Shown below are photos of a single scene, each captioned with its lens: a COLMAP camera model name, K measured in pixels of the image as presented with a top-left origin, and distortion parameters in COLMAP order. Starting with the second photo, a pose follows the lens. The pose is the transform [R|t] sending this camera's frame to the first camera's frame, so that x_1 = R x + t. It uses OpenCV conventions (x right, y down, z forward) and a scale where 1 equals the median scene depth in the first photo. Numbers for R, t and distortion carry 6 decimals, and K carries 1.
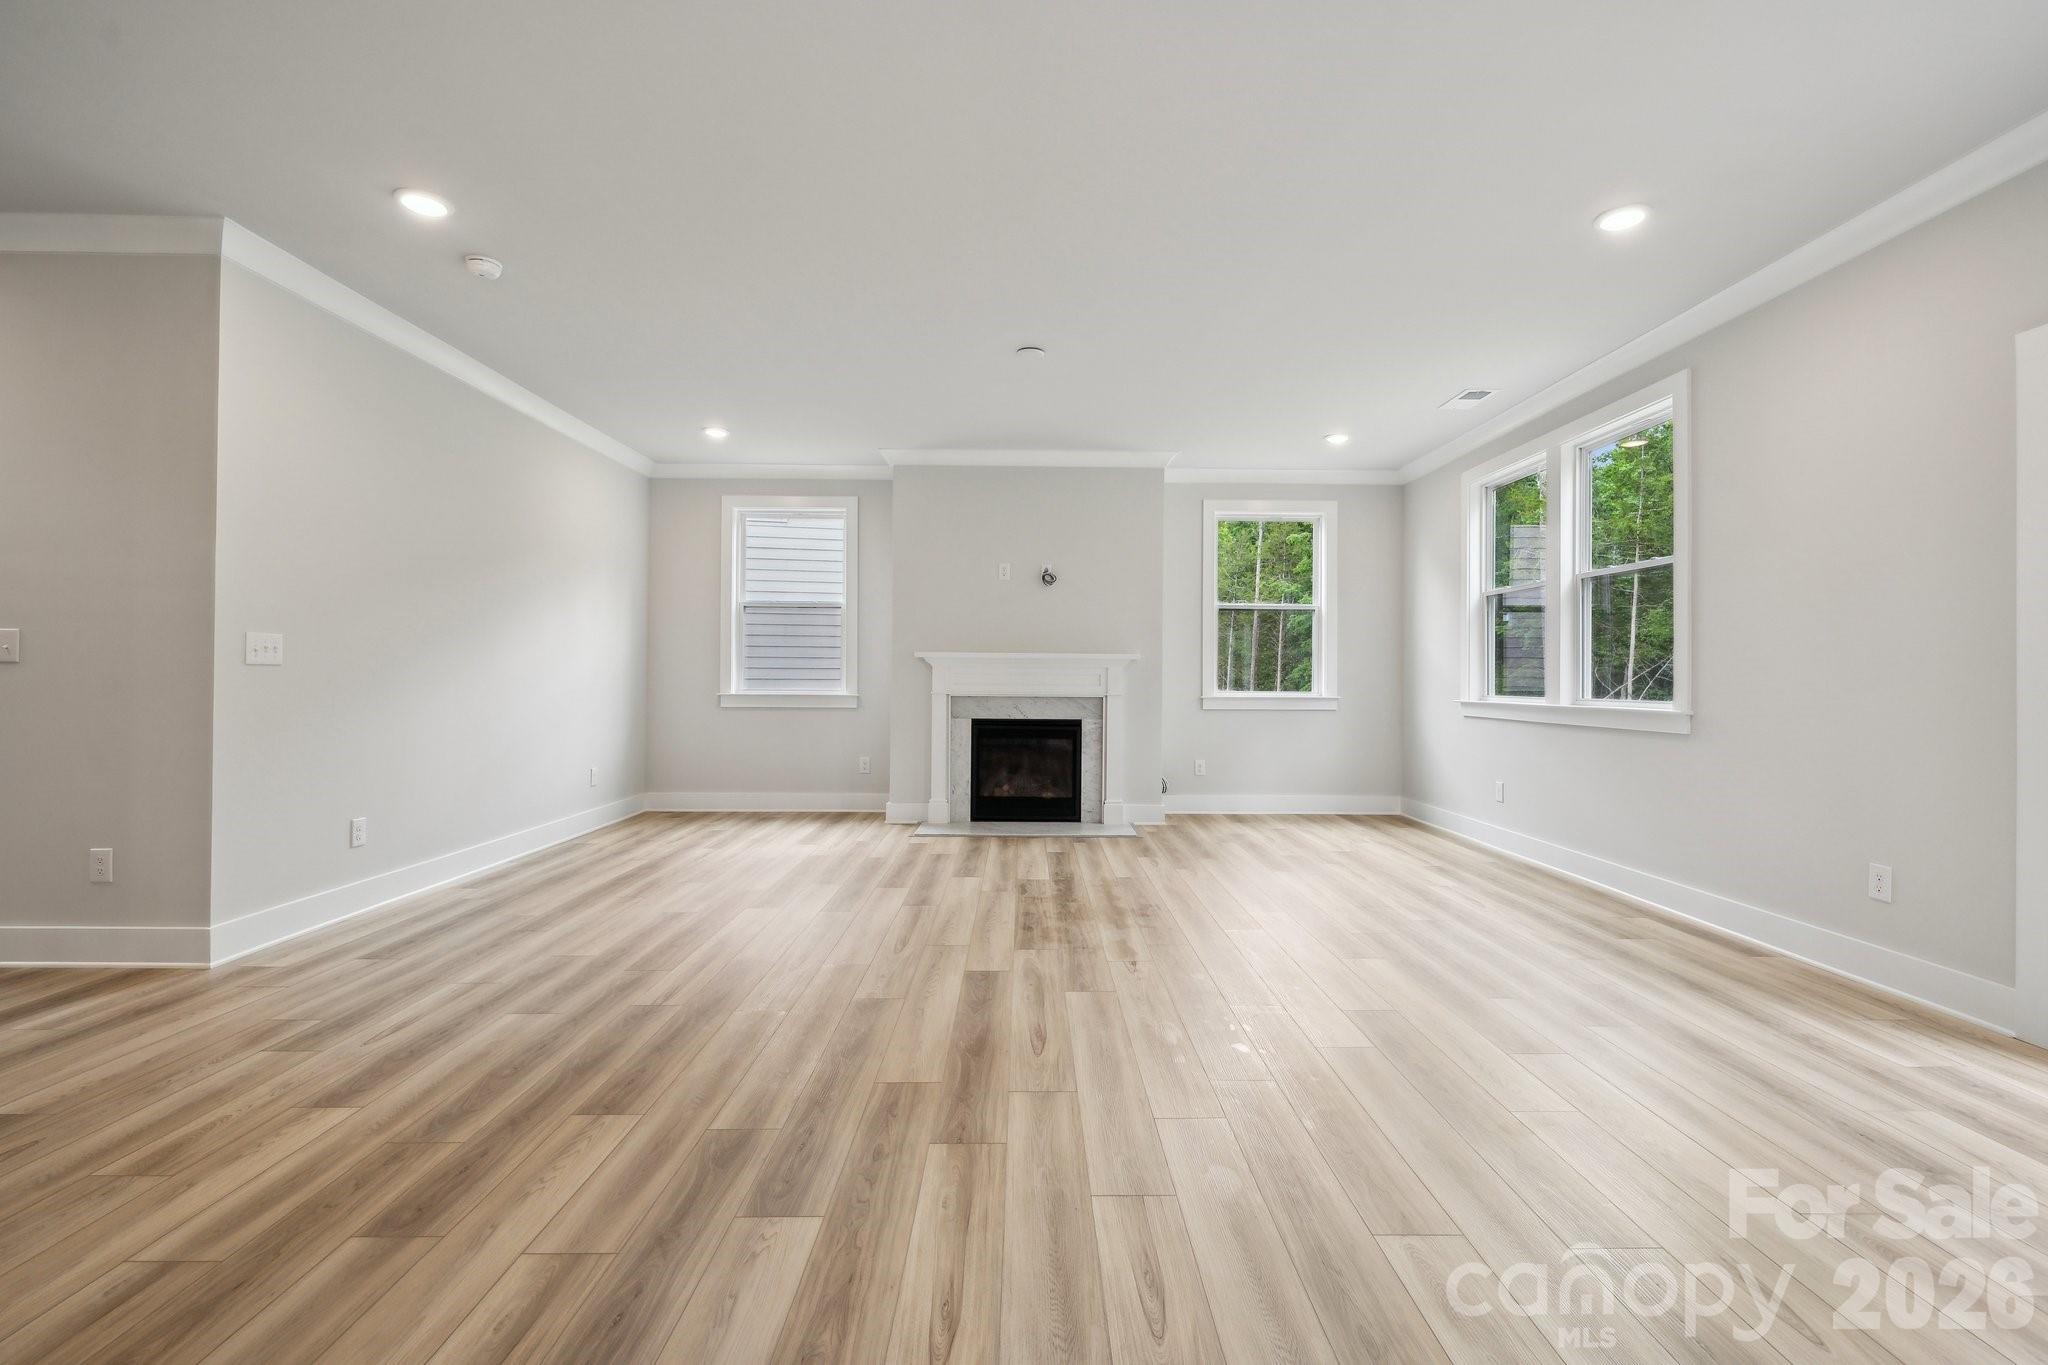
lens RADIAL K [[885.1, 0, 1037.2], [0, 885.1, 672.8], [0, 0, 1]] dist [-0.001985, -0.000188]
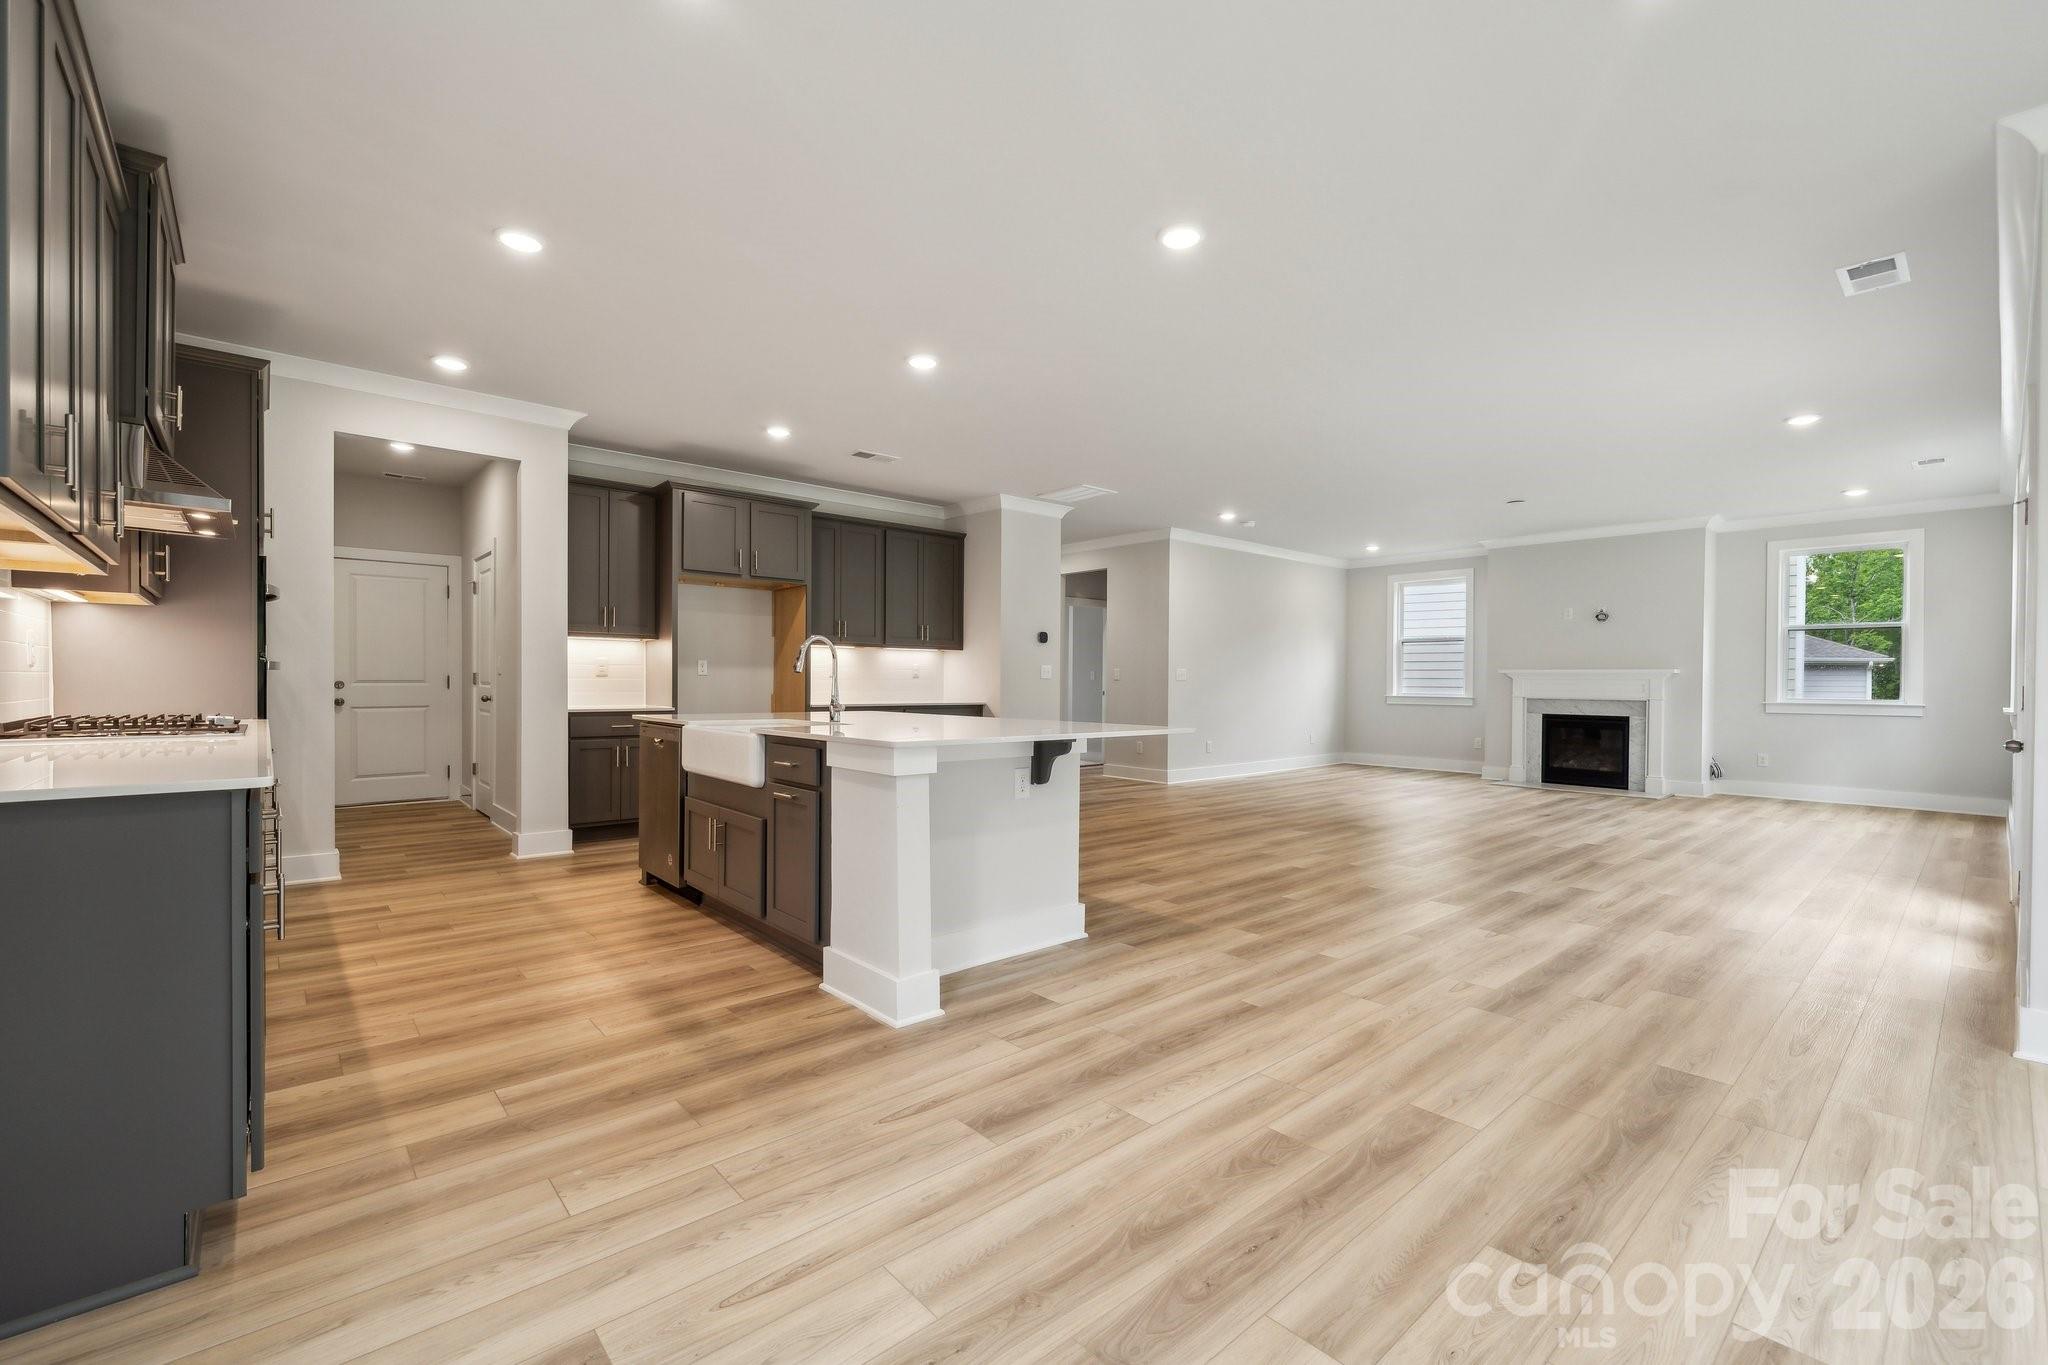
lens RADIAL K [[861.0, 0, 1038.6], [0, 861.0, 685.7], [0, 0, 1]] dist [0.001276, 0.000149]
pose [[0.659122, 0.001748, -0.752034, 0.458100], [0.000820, 0.999995, 0.003042, -0.000775], [0.752035, -0.002622, 0.659118, -0.594671]]
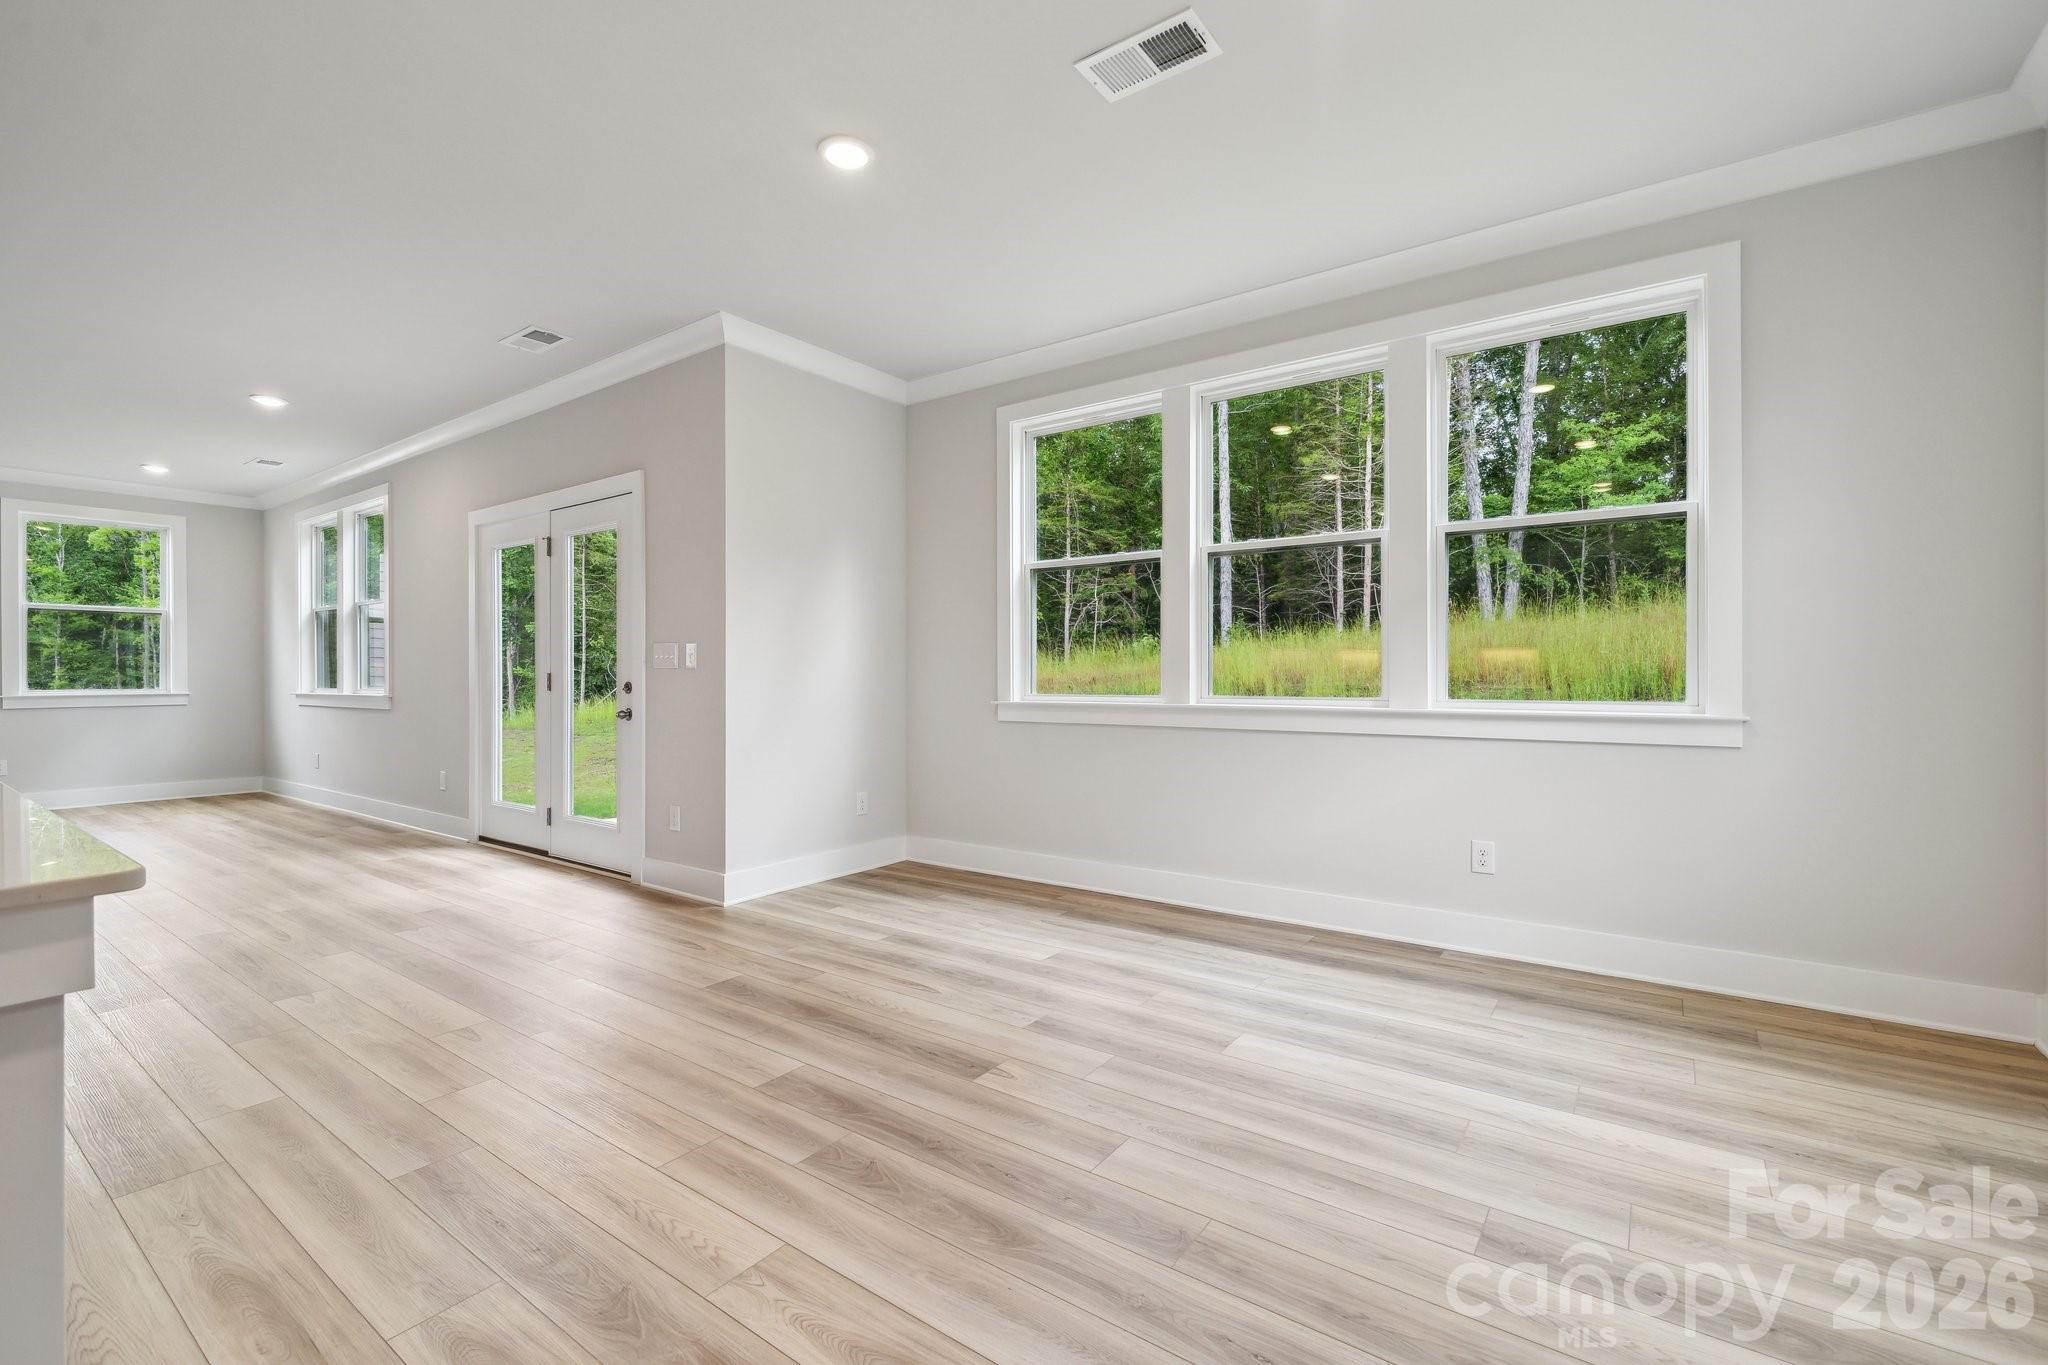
lens RADIAL K [[888.7, 0, 1026.1], [0, 888.7, 674.8], [0, 0, 1]] dist [-0.000095, -0.000117]
pose [[0.598783, -0.007852, 0.800873, 0.082089], [0.002214, 0.999964, 0.008149, -0.002499], [-0.800908, -0.003106, 0.598779, -0.560702]]
